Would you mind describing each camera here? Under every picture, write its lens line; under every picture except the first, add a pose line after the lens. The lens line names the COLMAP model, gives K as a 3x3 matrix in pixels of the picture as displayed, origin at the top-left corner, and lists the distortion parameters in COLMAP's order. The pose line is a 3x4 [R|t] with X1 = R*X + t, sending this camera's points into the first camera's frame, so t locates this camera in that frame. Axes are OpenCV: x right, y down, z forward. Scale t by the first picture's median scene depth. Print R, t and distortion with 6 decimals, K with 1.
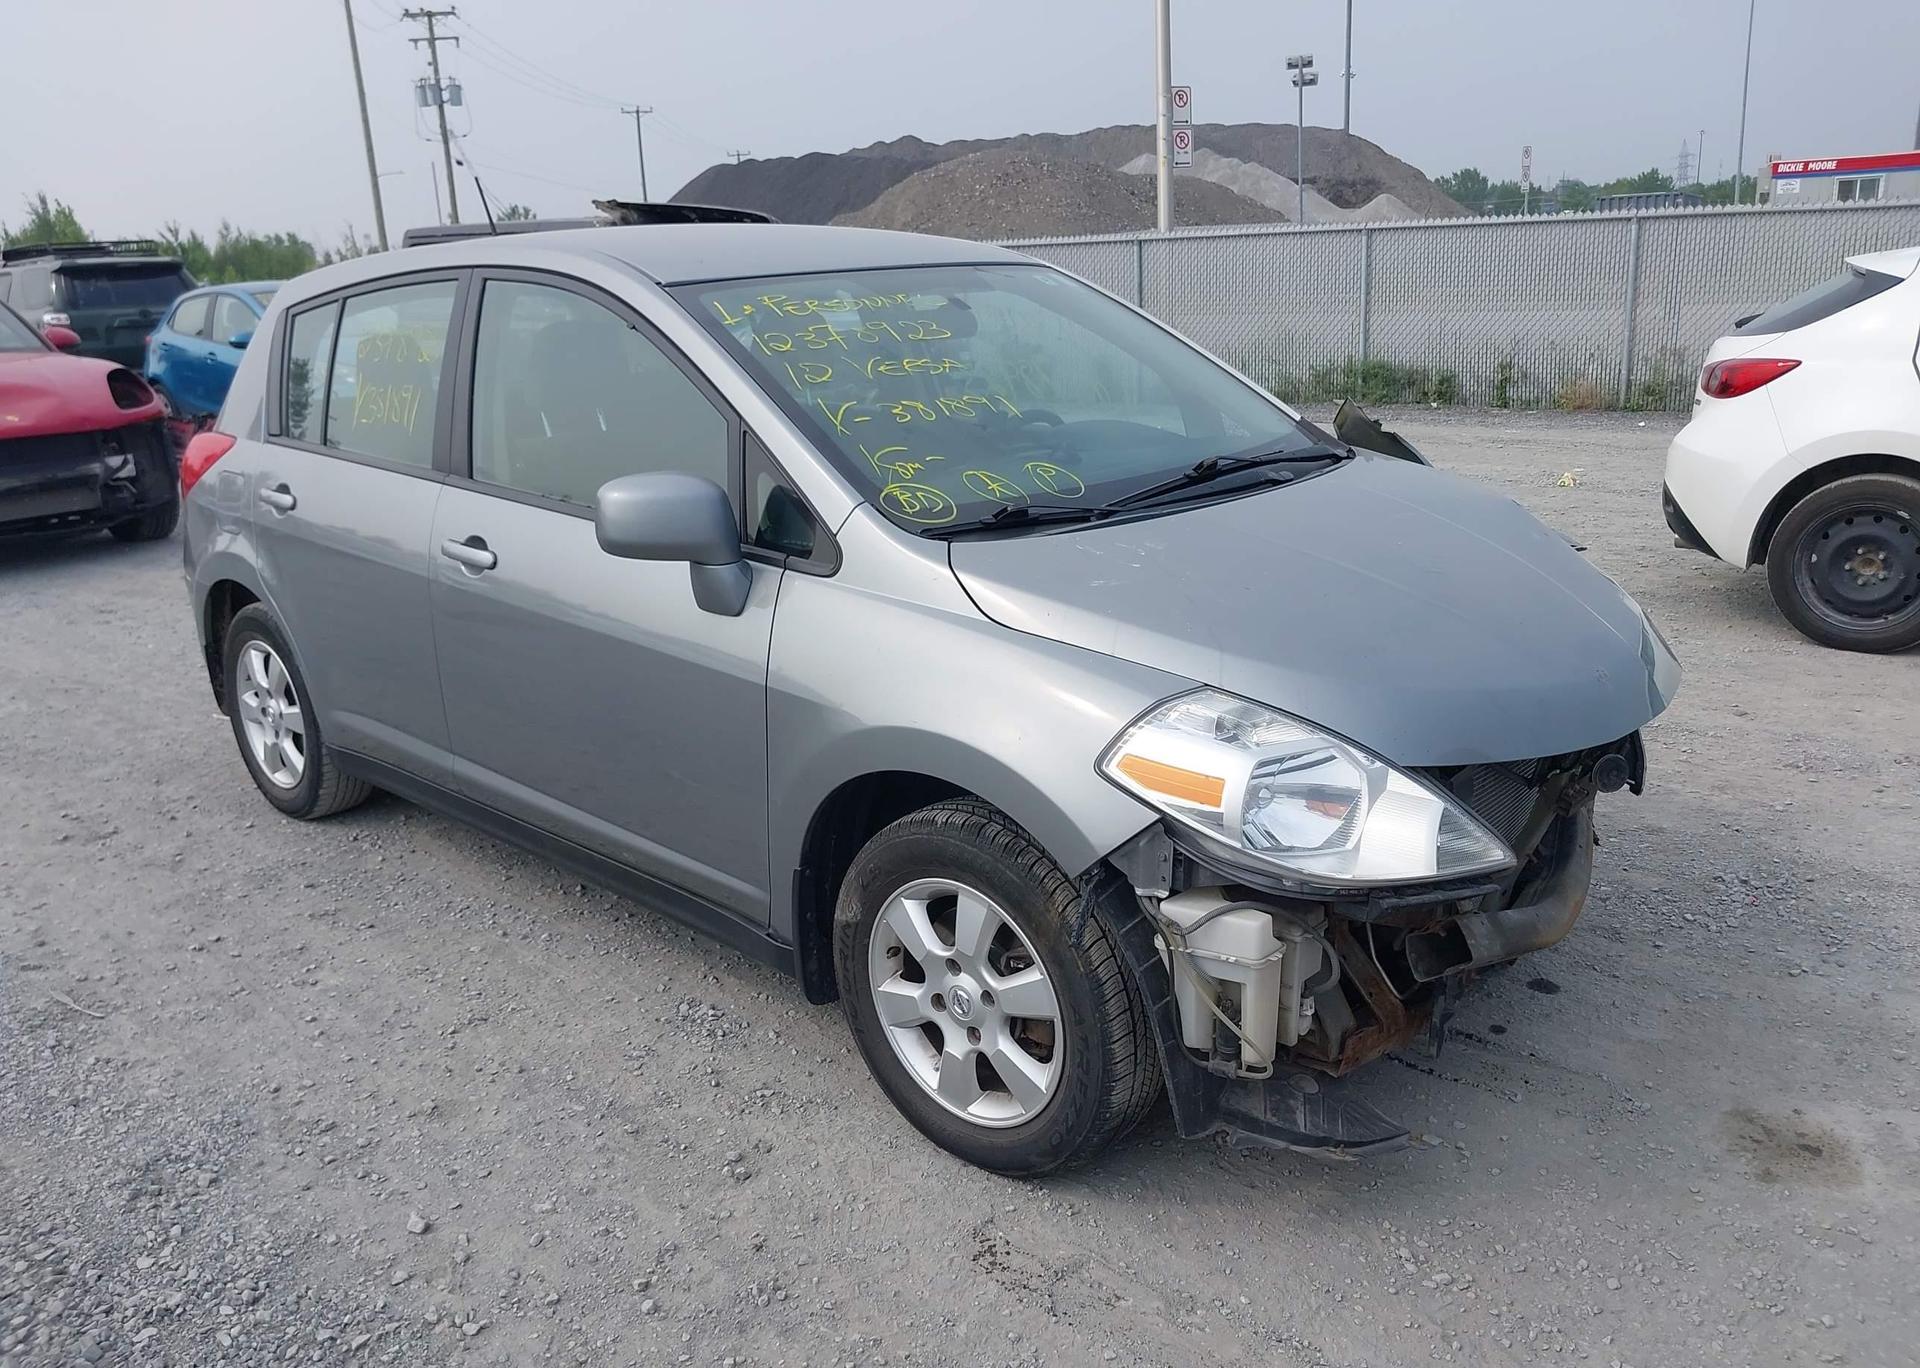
lens RADIAL K [[1520.1, 0, 947.1], [0, 1520.1, 704.0], [0, 0, 1]] dist [0.025972, -0.037718]
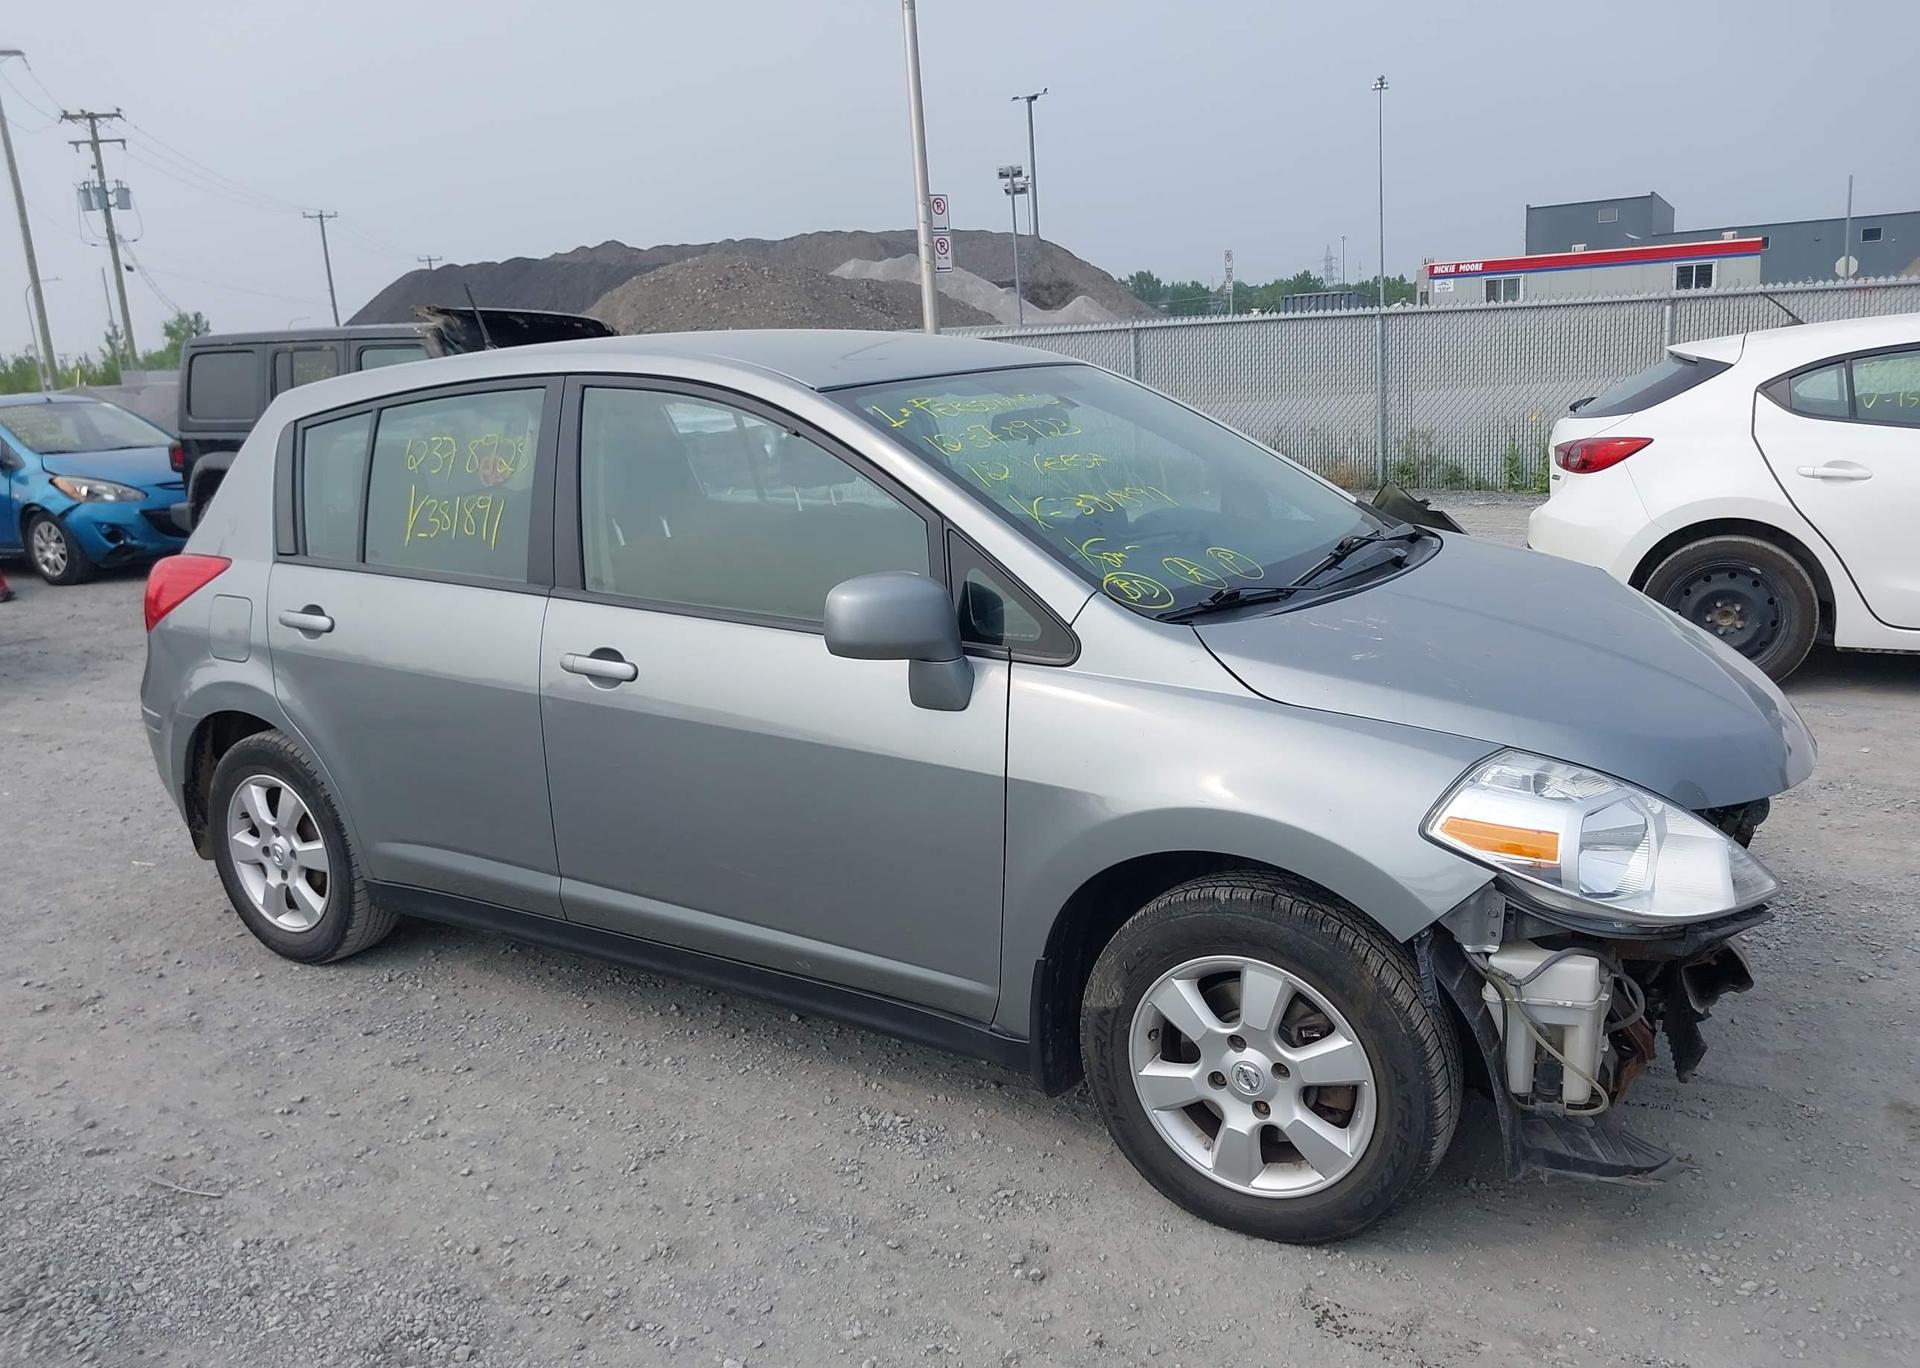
lens RADIAL K [[1520.1, 0, 944.7], [0, 1520.1, 704.2], [0, 0, 1]] dist [0.025972, -0.037718]
pose [[0.981486, -0.056205, 0.183099, -0.261475], [0.067382, 0.996188, -0.055401, -0.006104], [-0.179288, 0.066712, 0.981532, 0.014137]]
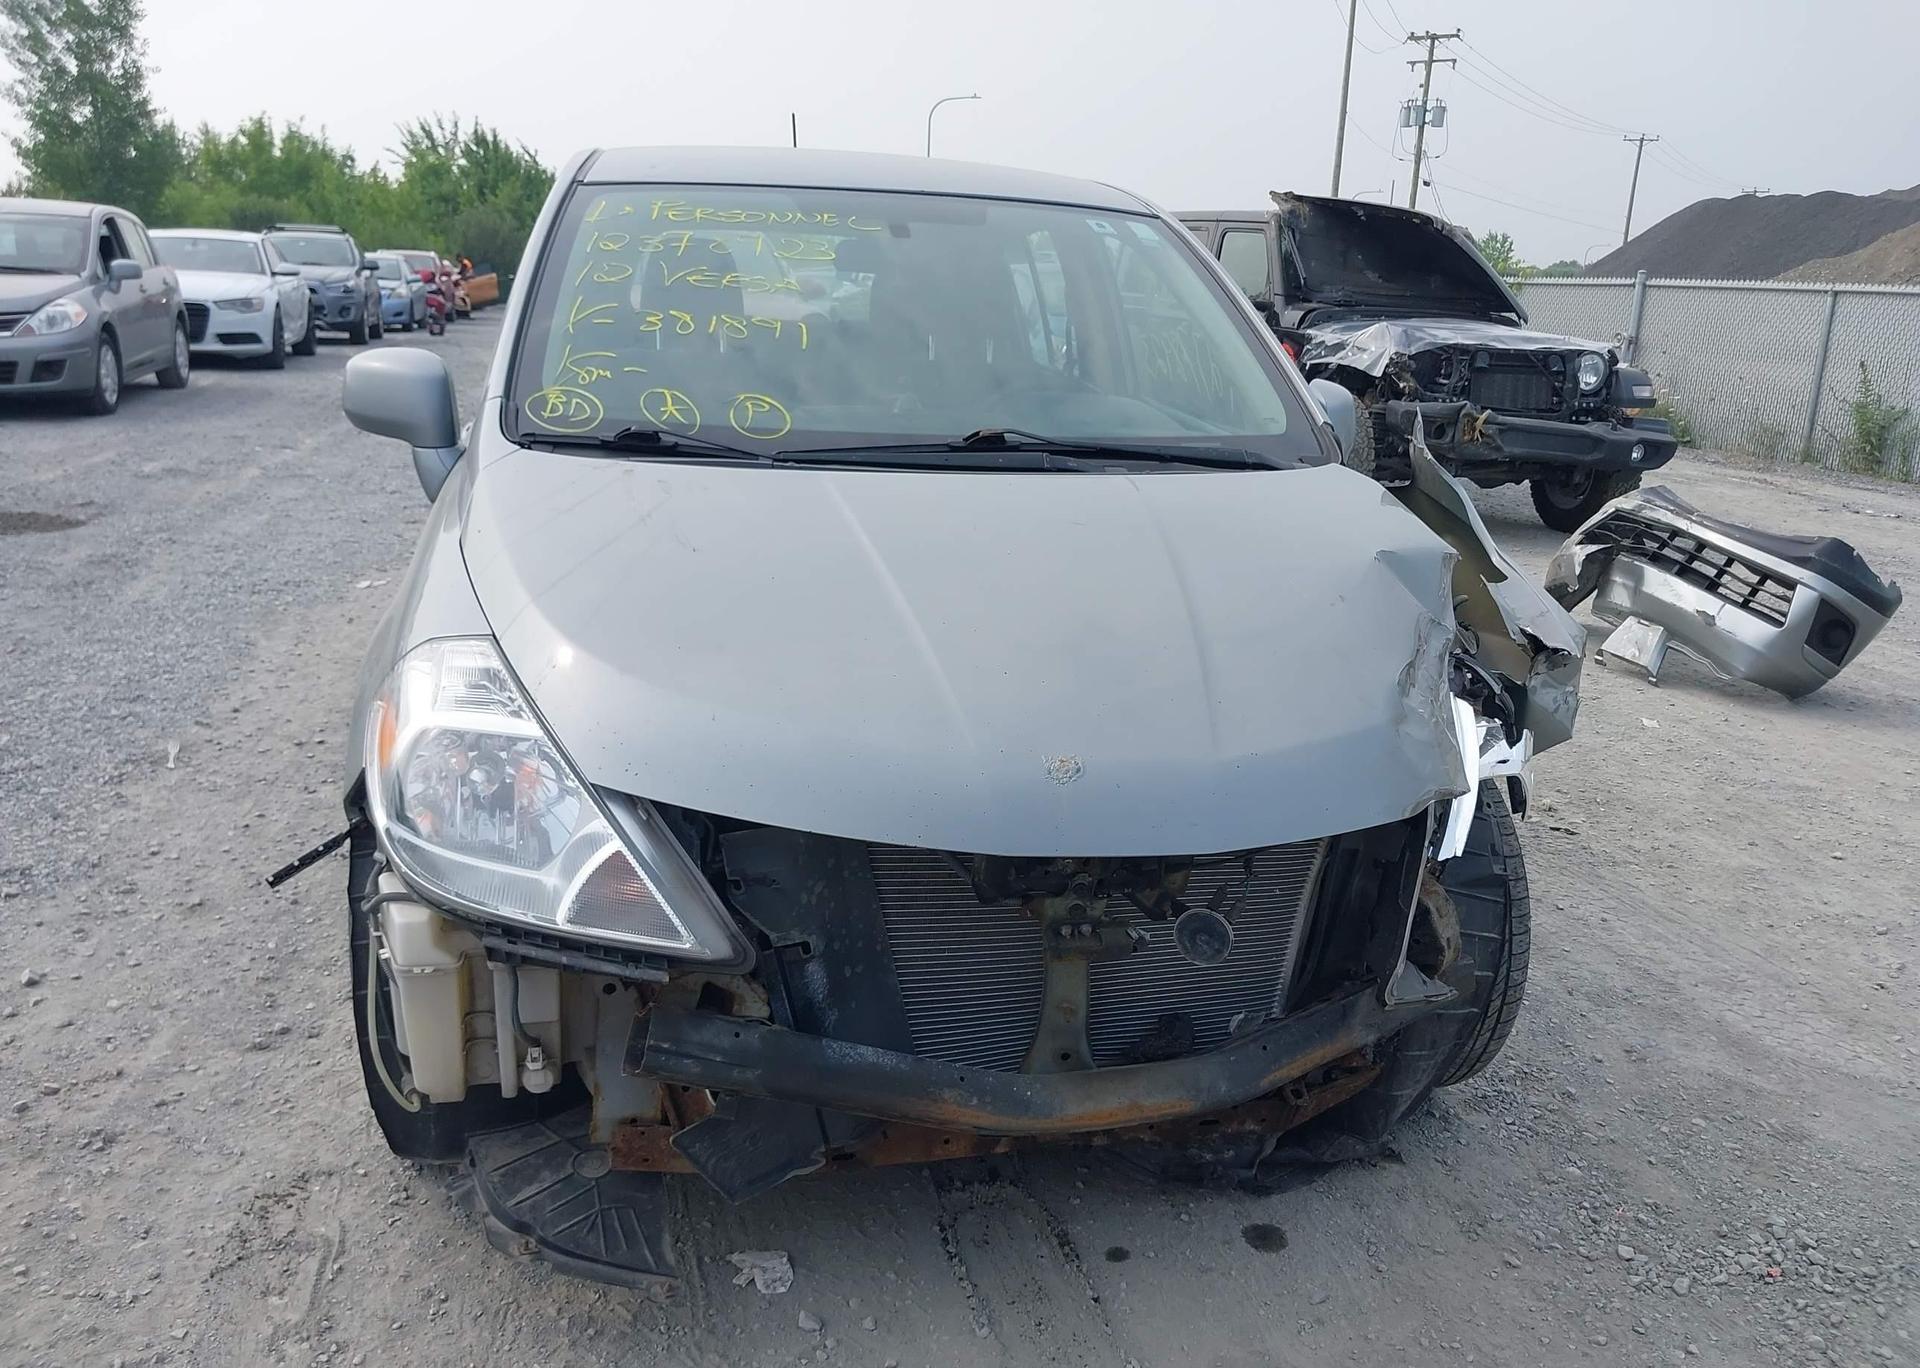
lens RADIAL K [[1520.1, 0, 947.5], [0, 1520.1, 691.3], [0, 0, 1]] dist [0.025972, -0.037718]
pose [[0.819344, 0.224633, -0.527462, 0.525872], [-0.236512, 0.970542, 0.045939, -0.050233], [0.522243, 0.087111, 0.848336, 0.277489]]
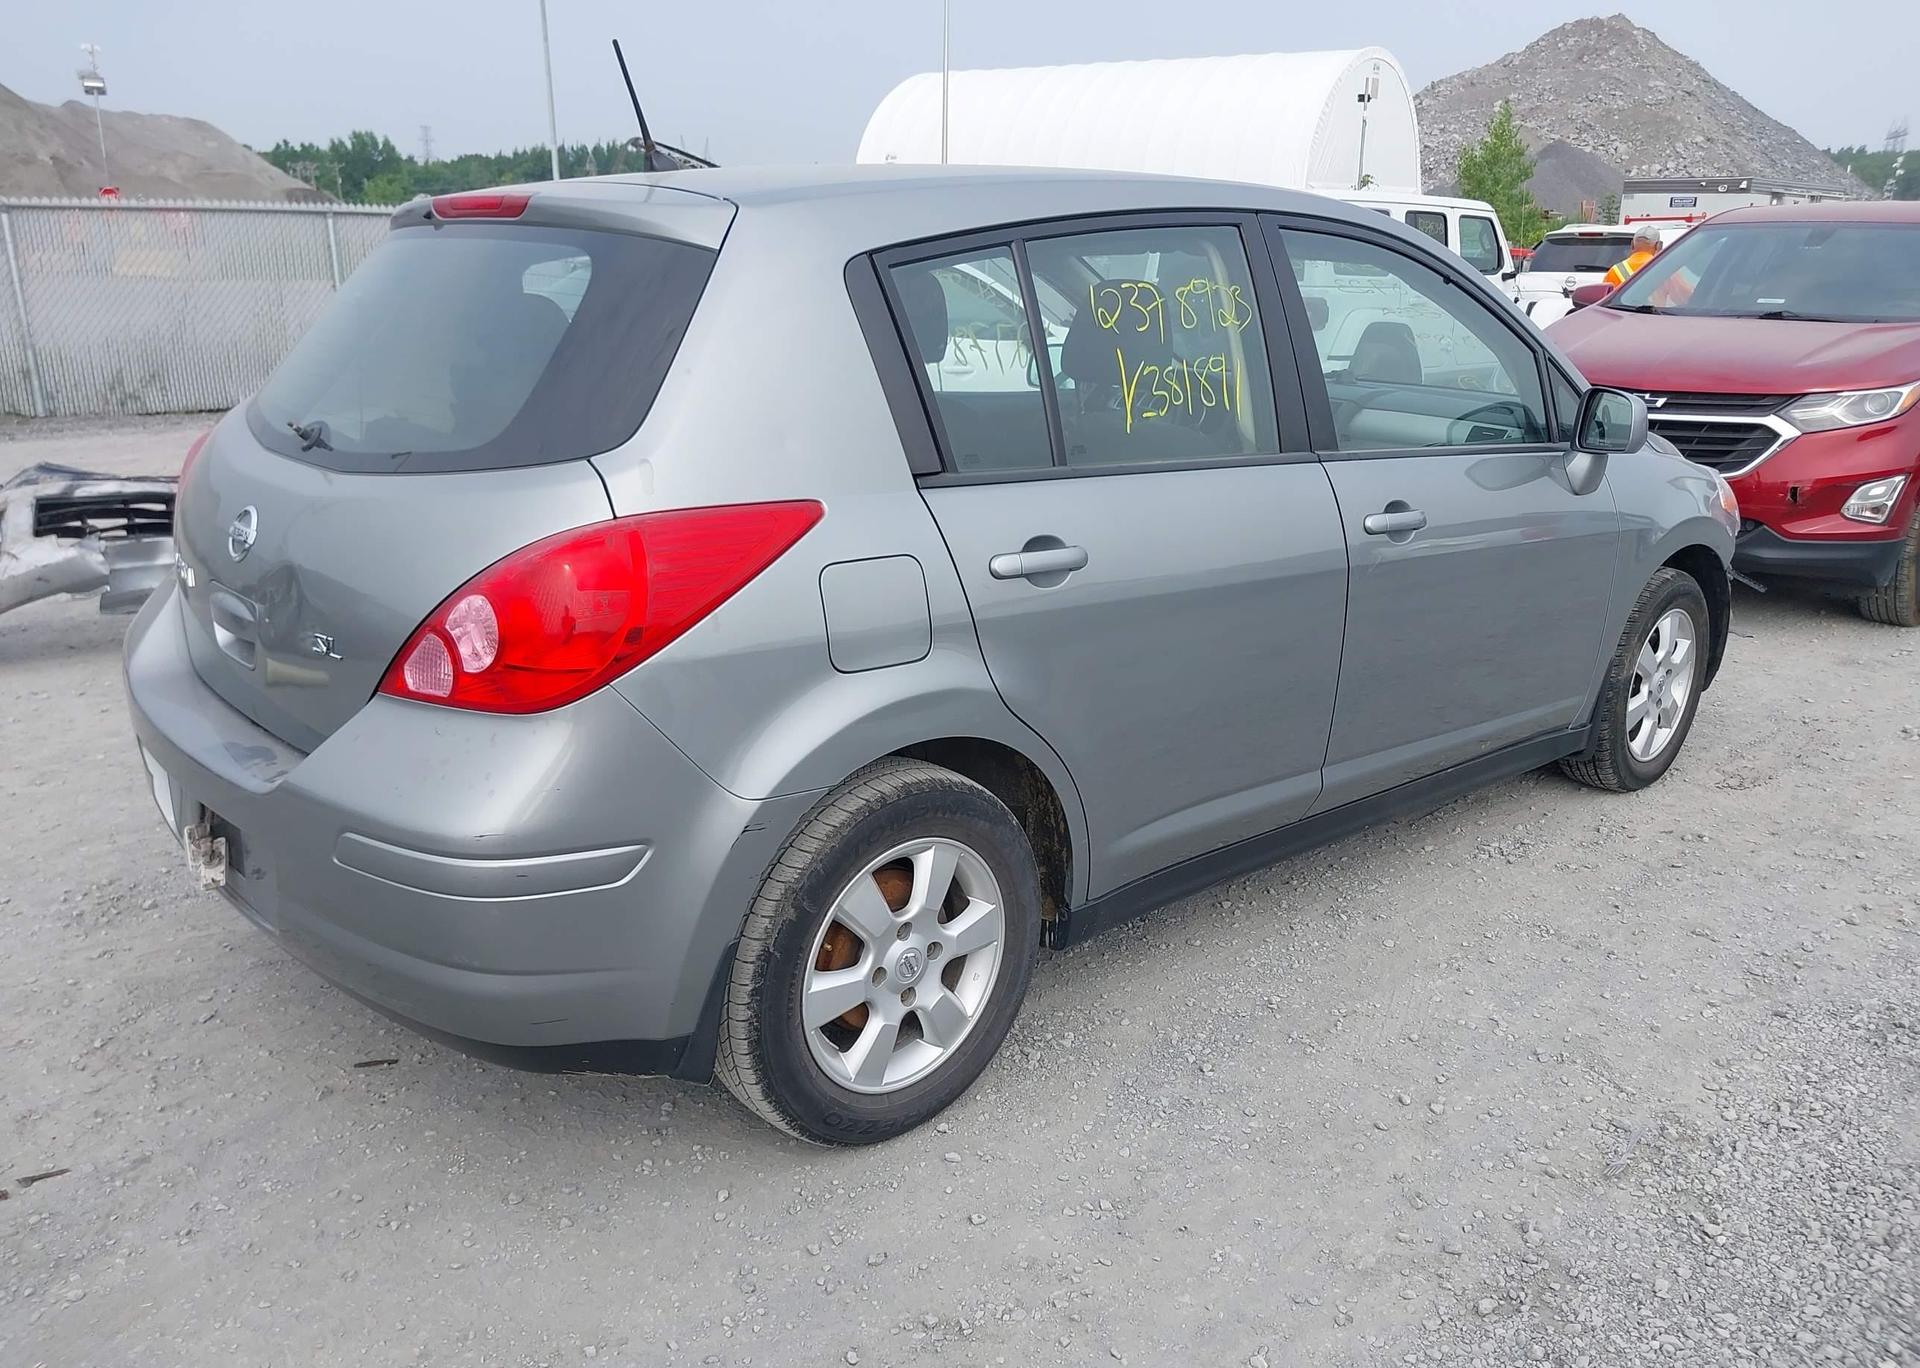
lens RADIAL K [[1520.1, 0, 981.4], [0, 1520.1, 728.8], [0, 0, 1]] dist [0.025972, -0.037718]
pose [[0.075080, -0.264935, 0.961339, -1.202726], [0.260126, 0.935884, 0.237604, -0.255456], [-0.962651, 0.232230, 0.139182, 1.083903]]
